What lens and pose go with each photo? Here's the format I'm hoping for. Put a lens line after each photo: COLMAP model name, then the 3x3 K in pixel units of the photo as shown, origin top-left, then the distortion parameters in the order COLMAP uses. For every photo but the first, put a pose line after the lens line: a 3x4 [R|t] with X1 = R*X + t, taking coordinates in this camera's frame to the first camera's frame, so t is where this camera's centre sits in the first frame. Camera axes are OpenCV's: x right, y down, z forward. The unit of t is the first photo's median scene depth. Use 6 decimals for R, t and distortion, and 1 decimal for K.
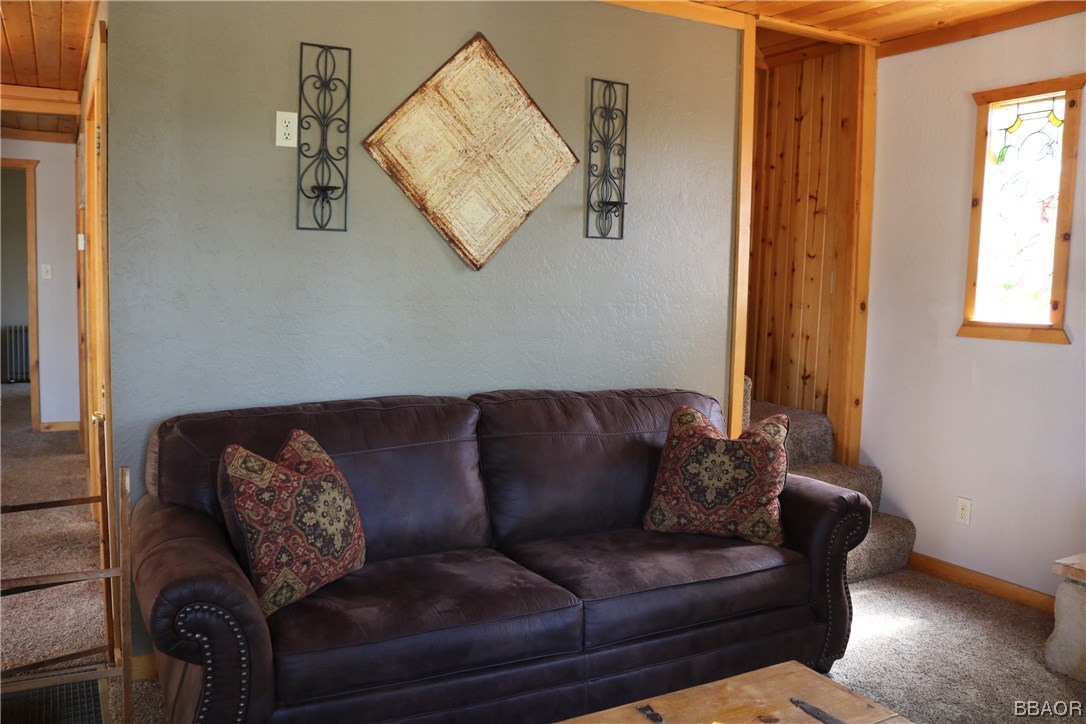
lens RADIAL K [[916.9, 0, 543.0], [0, 916.9, 362.0], [0, 0, 1]] dist [-0.165567, 0.153921]
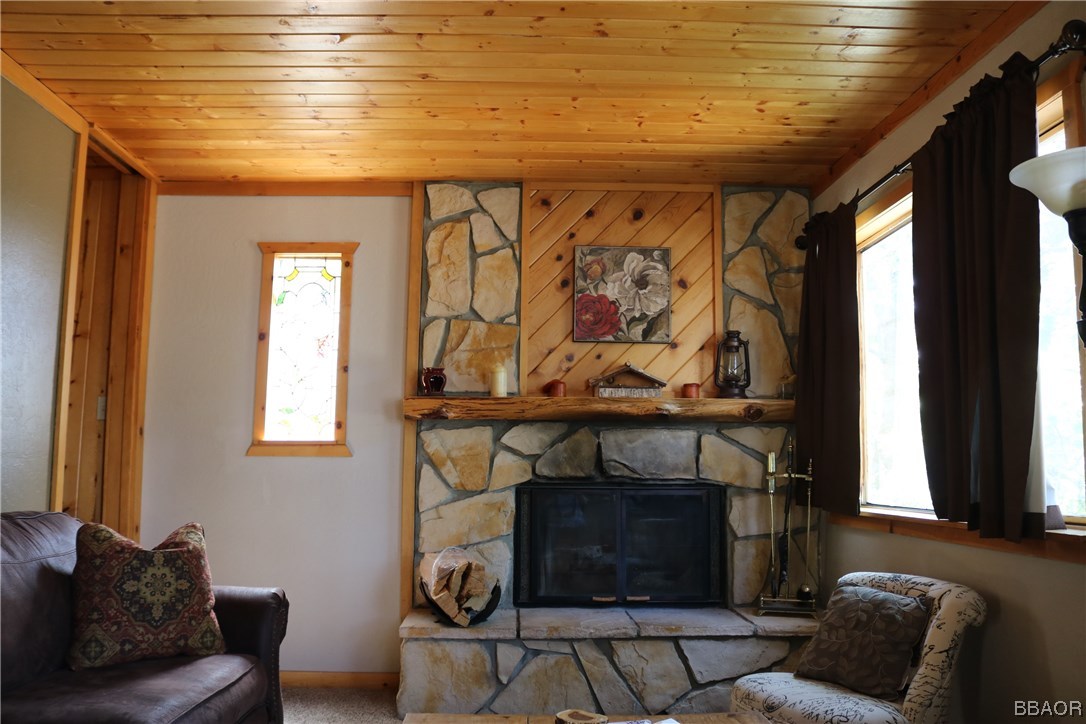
lens RADIAL K [[904.4, 0, 543.0], [0, 904.4, 362.0], [0, 0, 1]] dist [-0.153999, 0.121000]
pose [[0.454989, 0.087683, 0.886170, -0.431048], [0.088515, 0.985759, -0.142984, 0.056913], [-0.886087, 0.143496, 0.440748, 0.223191]]
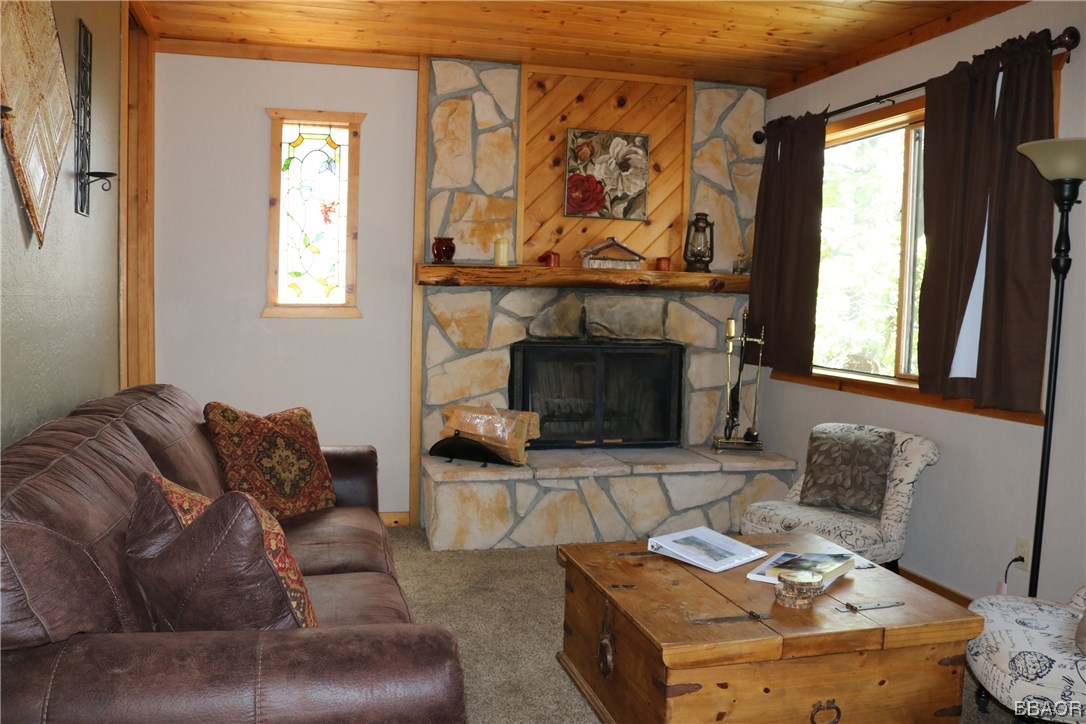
lens RADIAL K [[916.9, 0, 543.0], [0, 916.9, 362.0], [0, 0, 1]] dist [-0.165567, 0.153921]
pose [[0.236058, -0.081226, 0.968338, -0.720073], [0.076734, 0.994947, 0.064752, -0.023971], [-0.968705, 0.059019, 0.241098, 0.461522]]
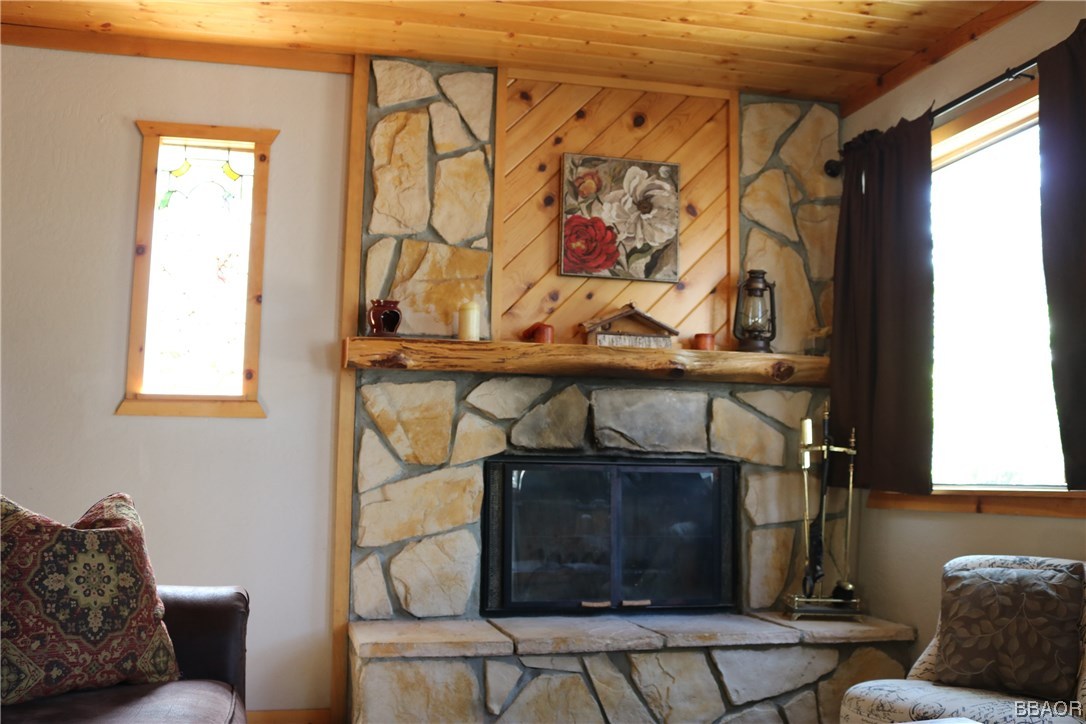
lens RADIAL K [[1090.6, 0, 543.0], [0, 1090.6, 362.0], [0, 0, 1]] dist [-0.135447, 0.140982]
pose [[0.257561, 0.085515, 0.962471, -0.435099], [0.086300, 0.990060, -0.111061, 0.077707], [-0.962400, 0.111666, 0.247621, 0.496009]]
